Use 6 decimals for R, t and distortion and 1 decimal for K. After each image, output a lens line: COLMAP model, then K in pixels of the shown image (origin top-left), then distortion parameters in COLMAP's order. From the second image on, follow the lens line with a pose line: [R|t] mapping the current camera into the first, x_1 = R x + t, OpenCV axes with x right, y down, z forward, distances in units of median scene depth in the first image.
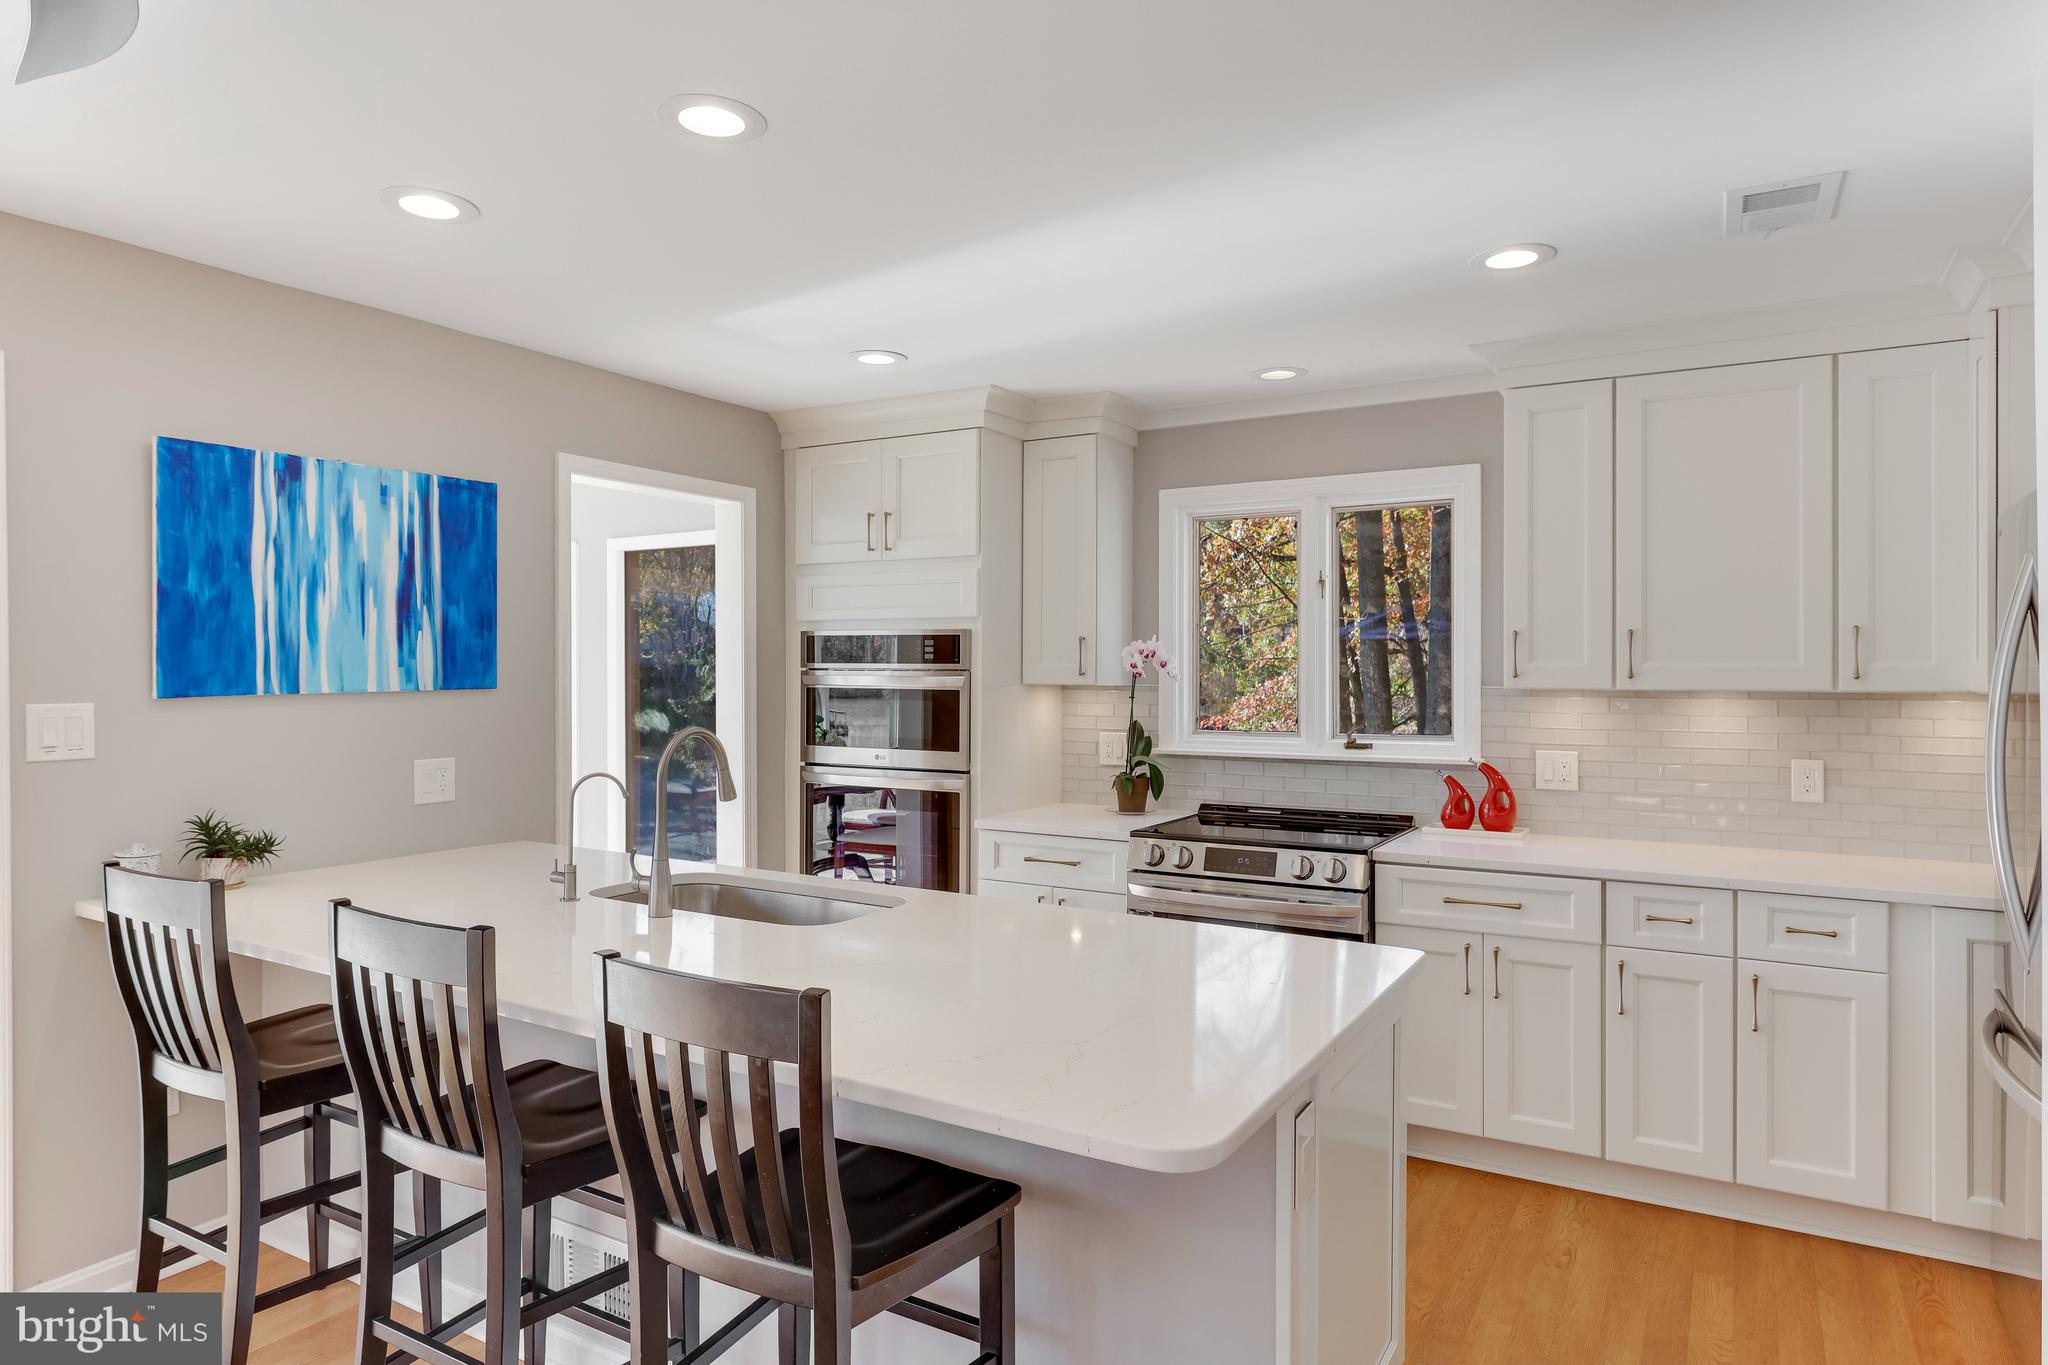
lens RADIAL K [[1195.7, 0, 1020.3], [0, 1195.7, 683.5], [0, 0, 1]] dist [-0.007114, -0.000892]
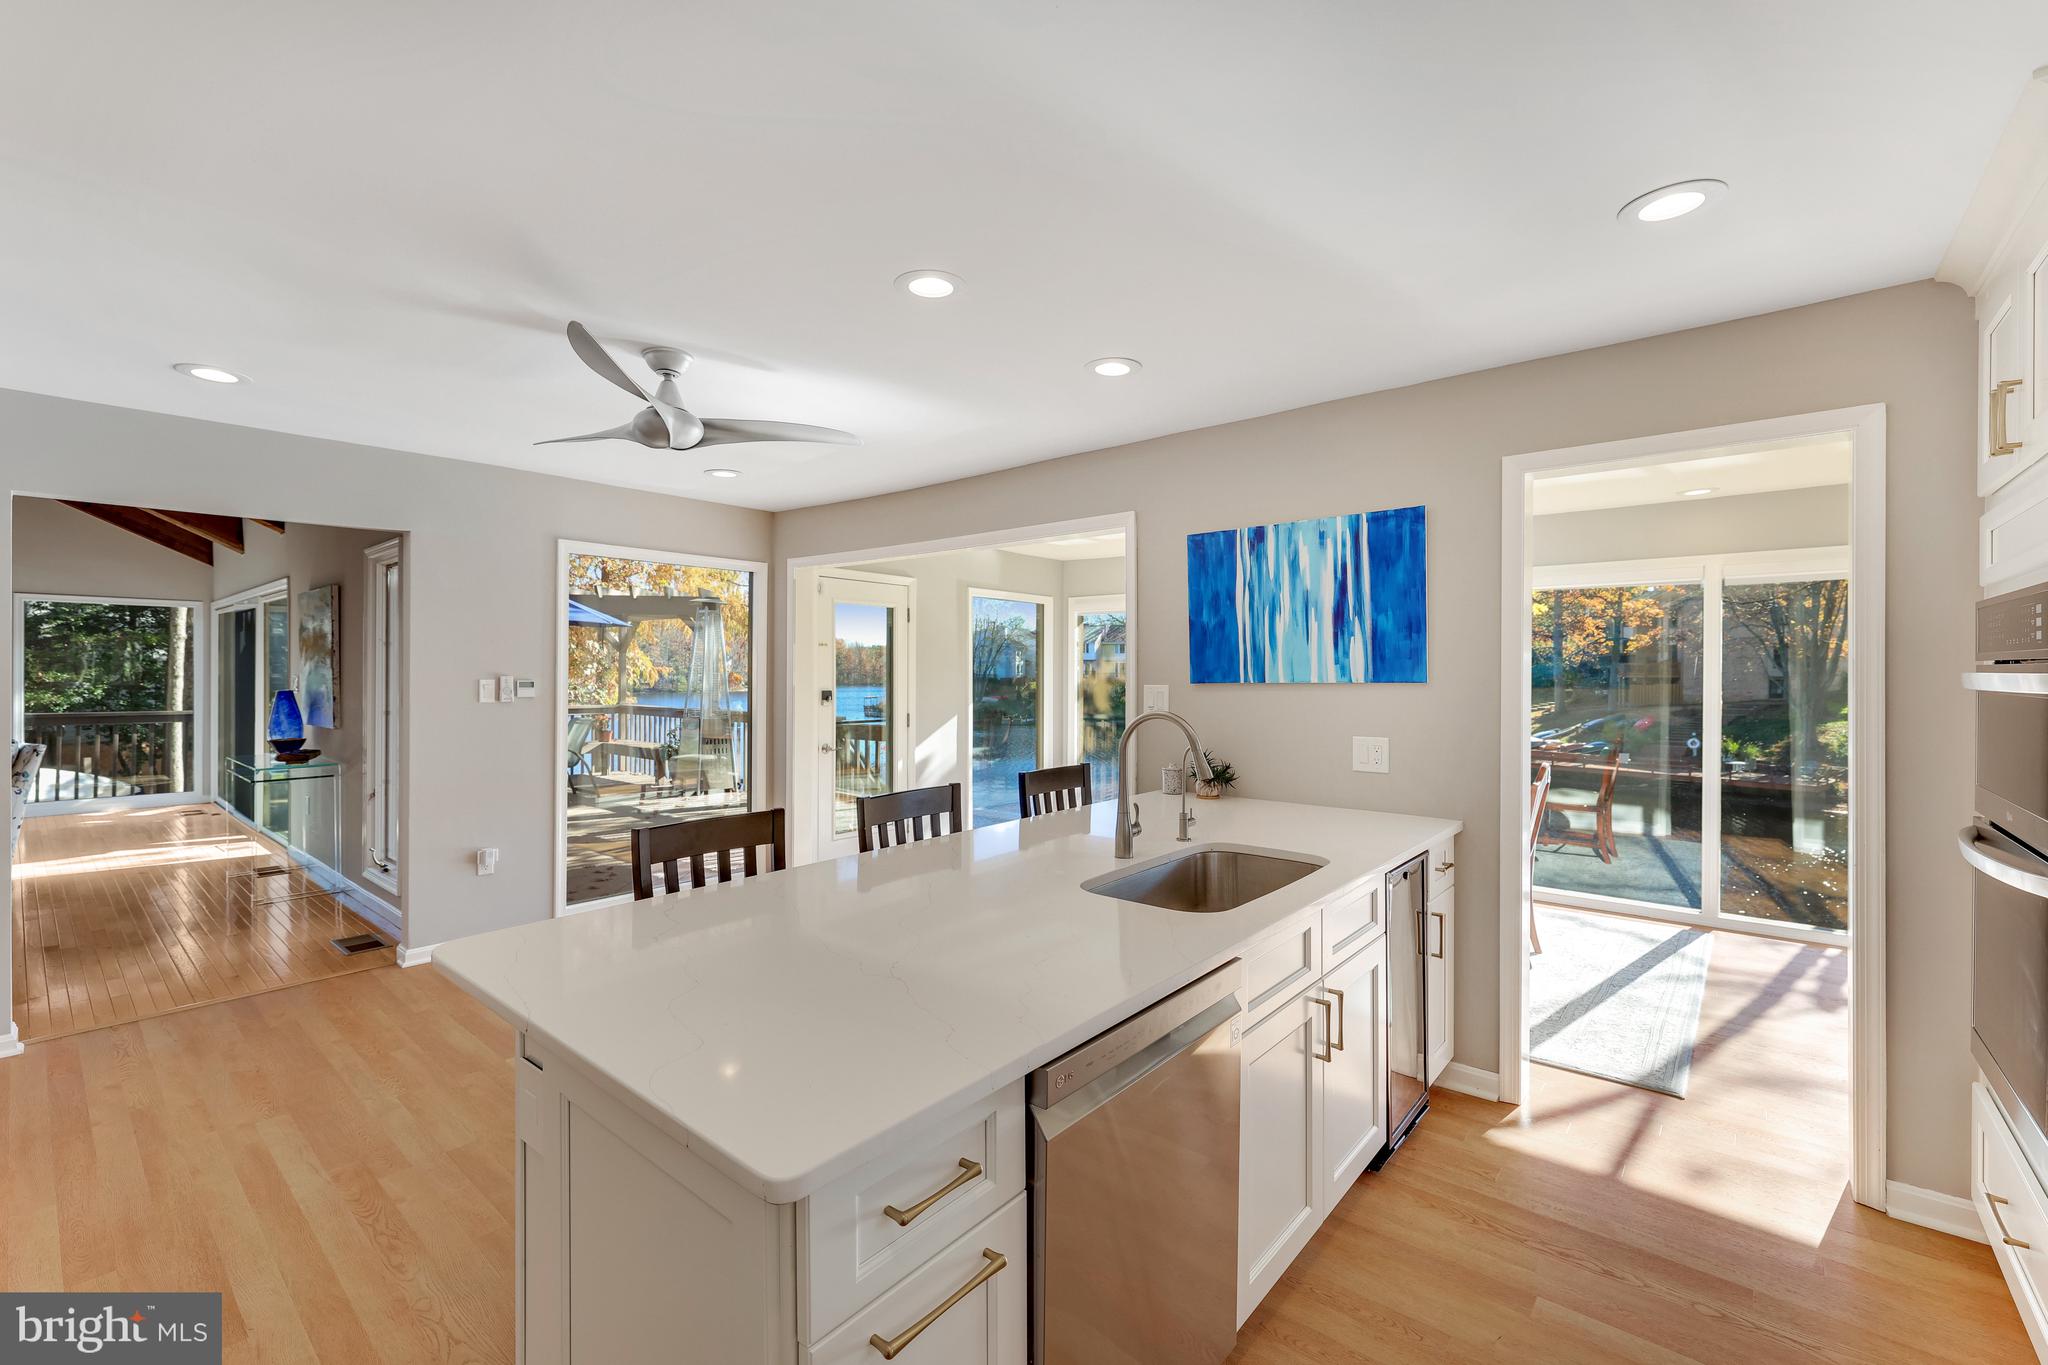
lens RADIAL K [[851.4, 0, 1027.8], [0, 851.4, 673.6], [0, 0, 1]] dist [-0.001699, -0.000558]
pose [[-0.155171, -0.001903, -0.987886, 0.373622], [-0.013397, 0.999910, 0.000178, 0.000422], [0.987797, 0.013262, -0.155182, 0.643171]]
